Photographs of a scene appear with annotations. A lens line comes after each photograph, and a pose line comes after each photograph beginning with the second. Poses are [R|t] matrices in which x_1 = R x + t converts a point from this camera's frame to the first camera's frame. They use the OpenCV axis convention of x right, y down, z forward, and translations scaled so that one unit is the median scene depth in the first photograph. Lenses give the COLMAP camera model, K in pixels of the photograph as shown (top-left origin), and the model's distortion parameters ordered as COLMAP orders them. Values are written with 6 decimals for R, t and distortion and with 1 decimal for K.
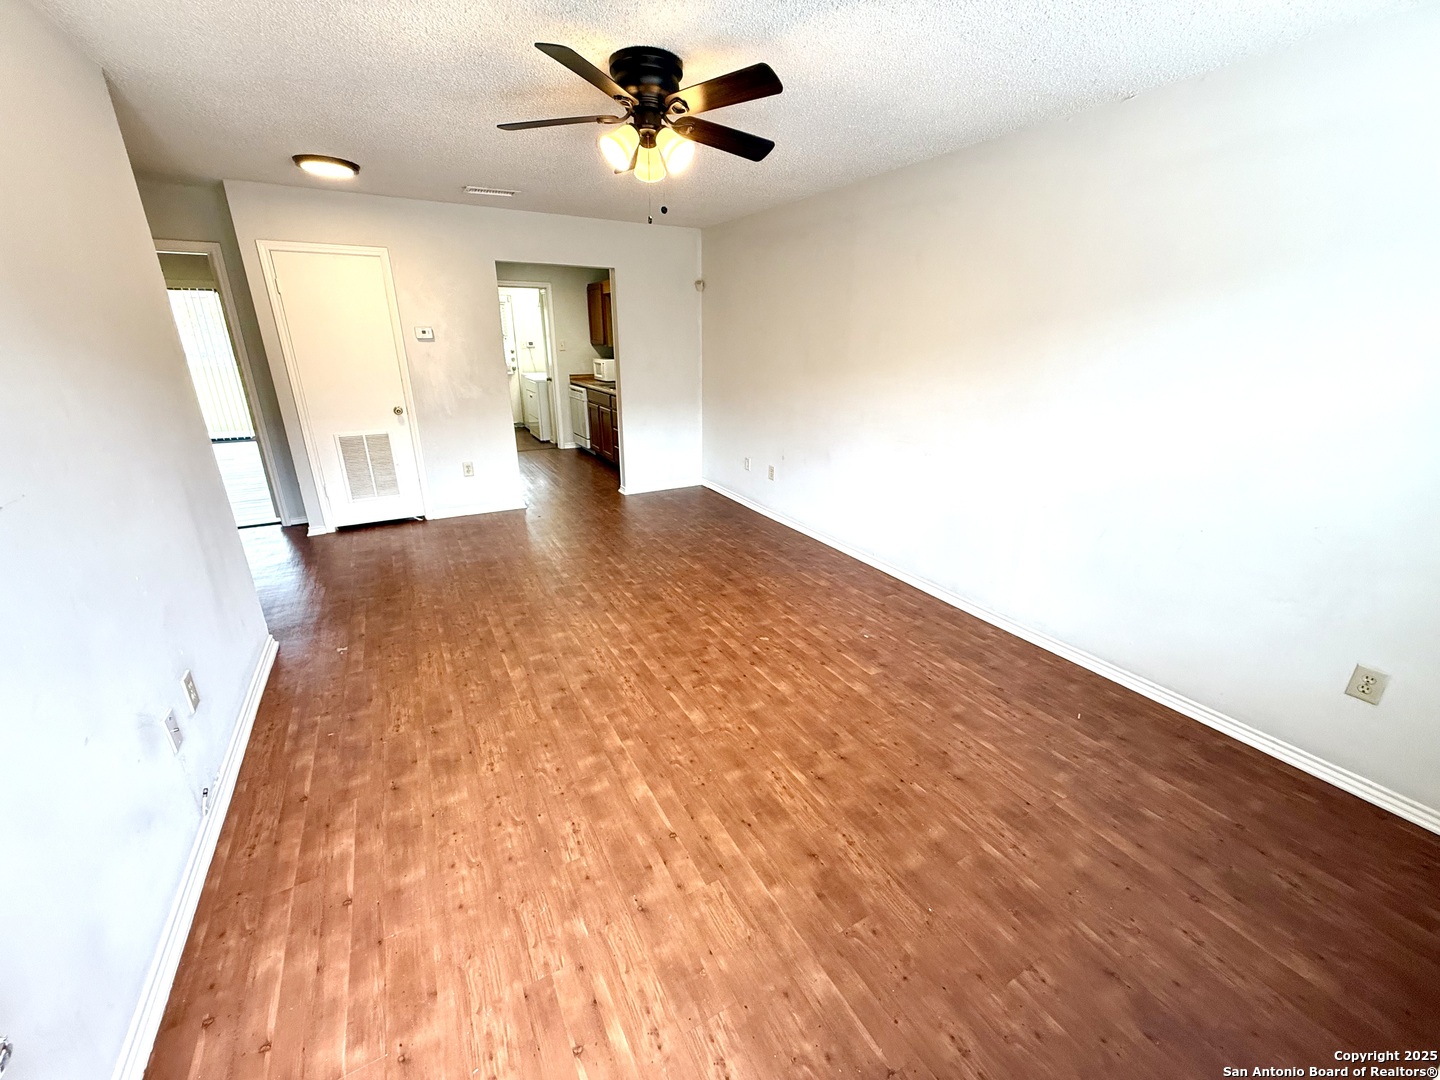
lens RADIAL K [[565.8, 0, 724.1], [0, 565.8, 542.3], [0, 0, 1]] dist [0.000139, -0.000200]
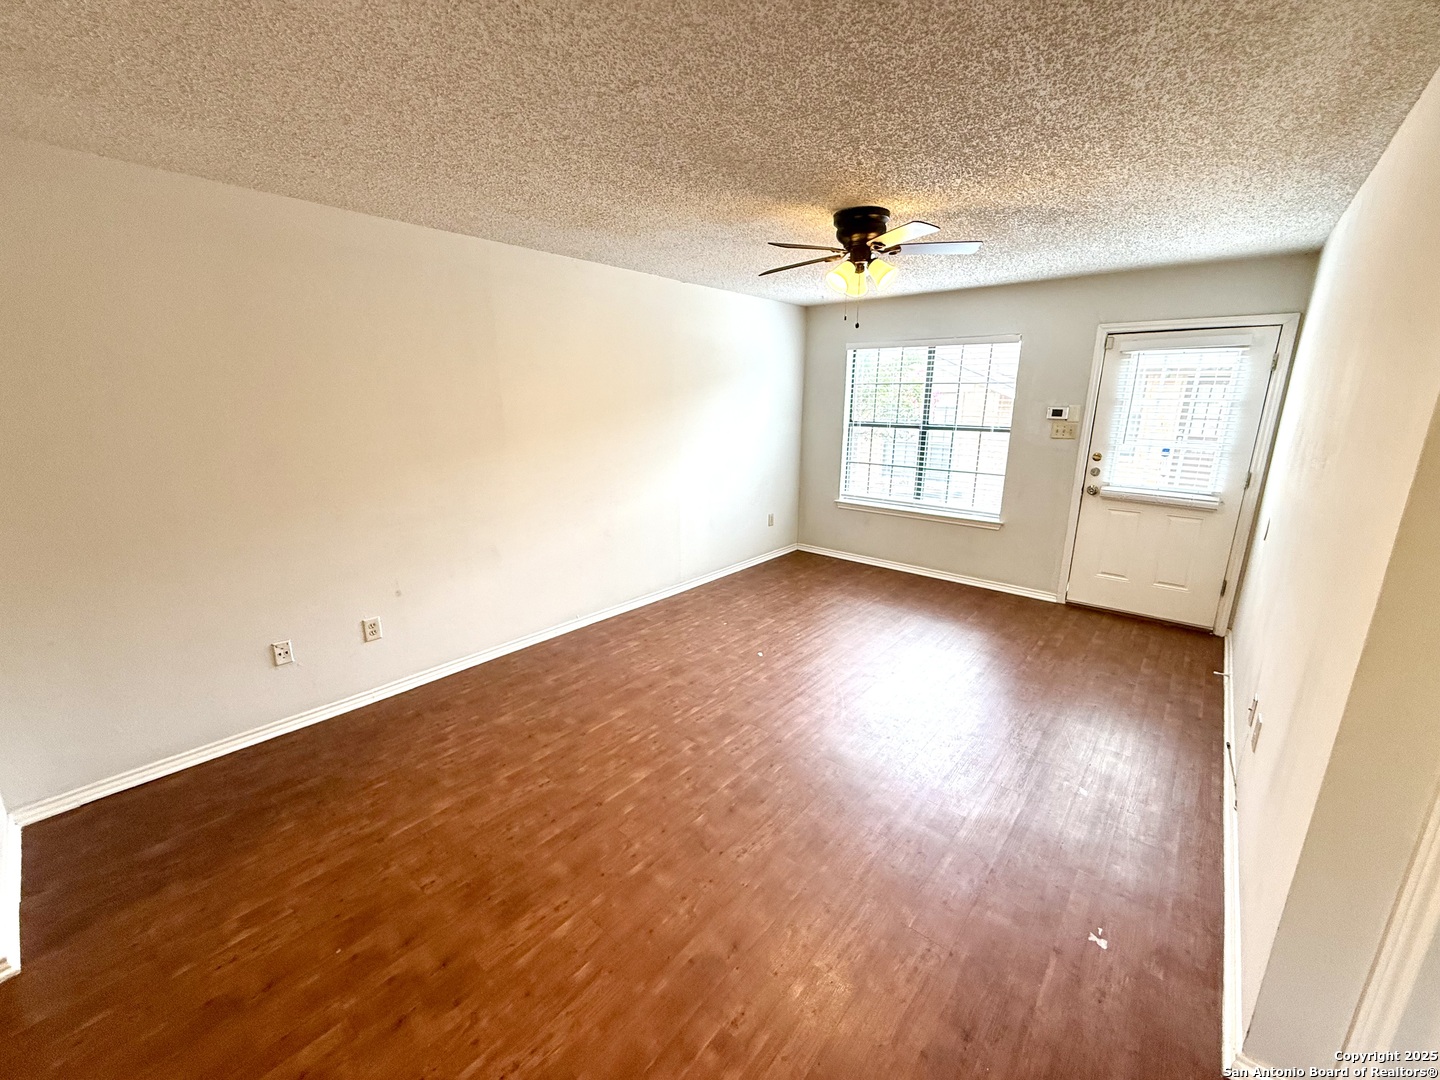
lens RADIAL K [[565.8, 0, 721.2], [0, 565.8, 536.8], [0, 0, 1]] dist [0.000139, -0.000200]
pose [[-0.339783, -0.237975, 0.909899, -0.878341], [0.314158, 0.883171, 0.348301, -0.465786], [-0.886483, 0.404199, -0.225325, 1.162412]]
